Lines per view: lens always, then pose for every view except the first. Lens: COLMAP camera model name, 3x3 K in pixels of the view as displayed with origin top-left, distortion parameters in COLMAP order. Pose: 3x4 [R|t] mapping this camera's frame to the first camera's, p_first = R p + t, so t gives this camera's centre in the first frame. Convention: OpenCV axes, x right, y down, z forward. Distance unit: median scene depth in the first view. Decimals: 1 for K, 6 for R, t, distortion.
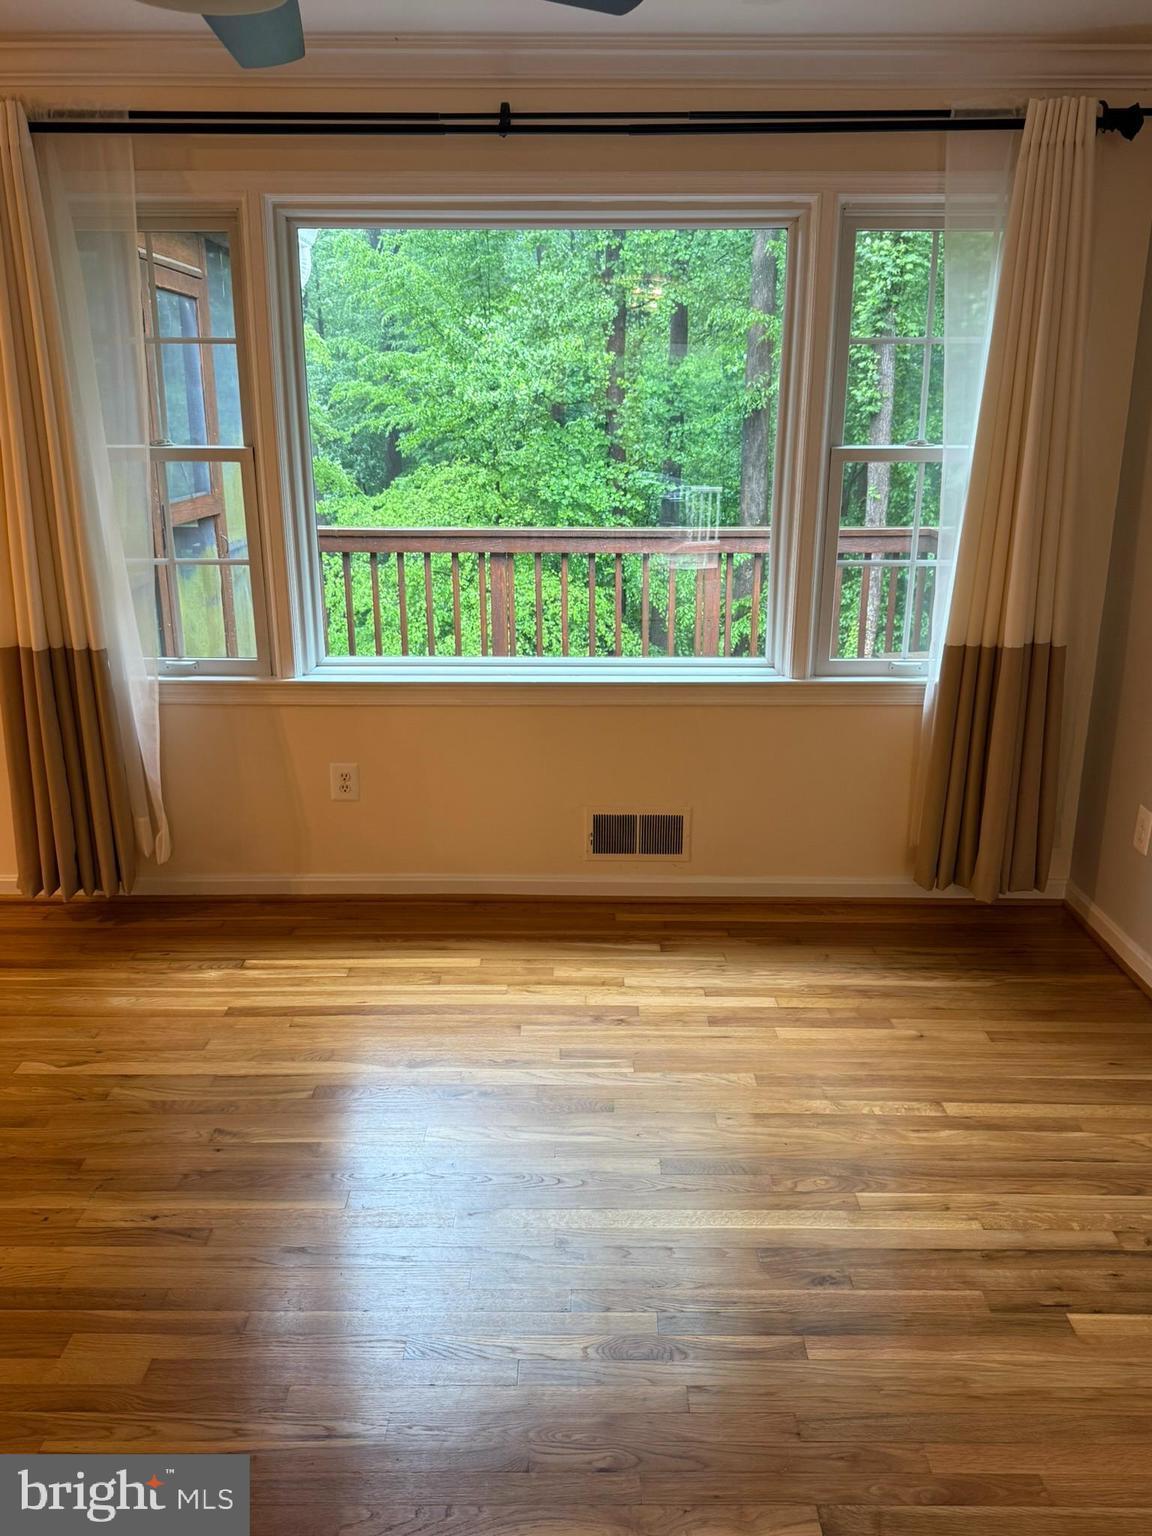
lens RADIAL K [[1201.4, 0, 576.0], [0, 1201.4, 768.0], [0, 0, 1]] dist [-0.000447, -0.007949]
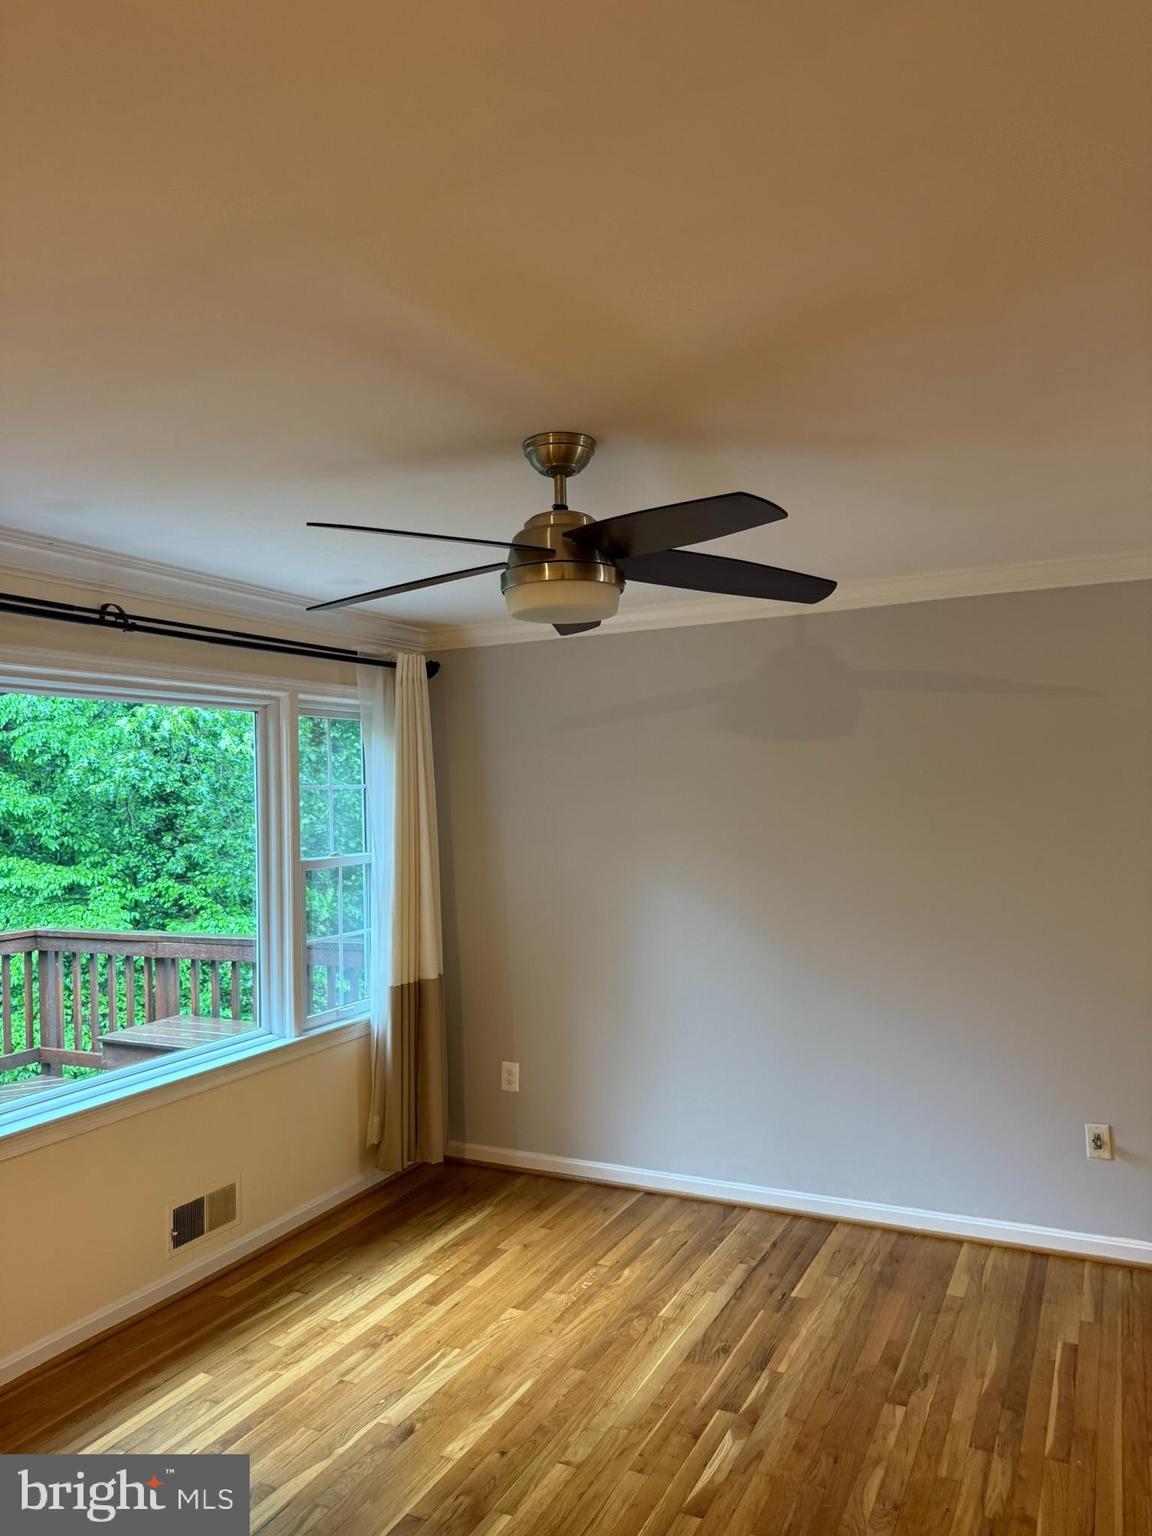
lens RADIAL K [[1051.7, 0, 576.0], [0, 1051.7, 768.0], [0, 0, 1]] dist [0.093295, -0.120487]
pose [[0.452818, 0.009794, 0.891549, -0.804241], [0.278807, 0.948238, -0.152023, -0.106819], [-0.846890, 0.317409, 0.426649, 0.202748]]
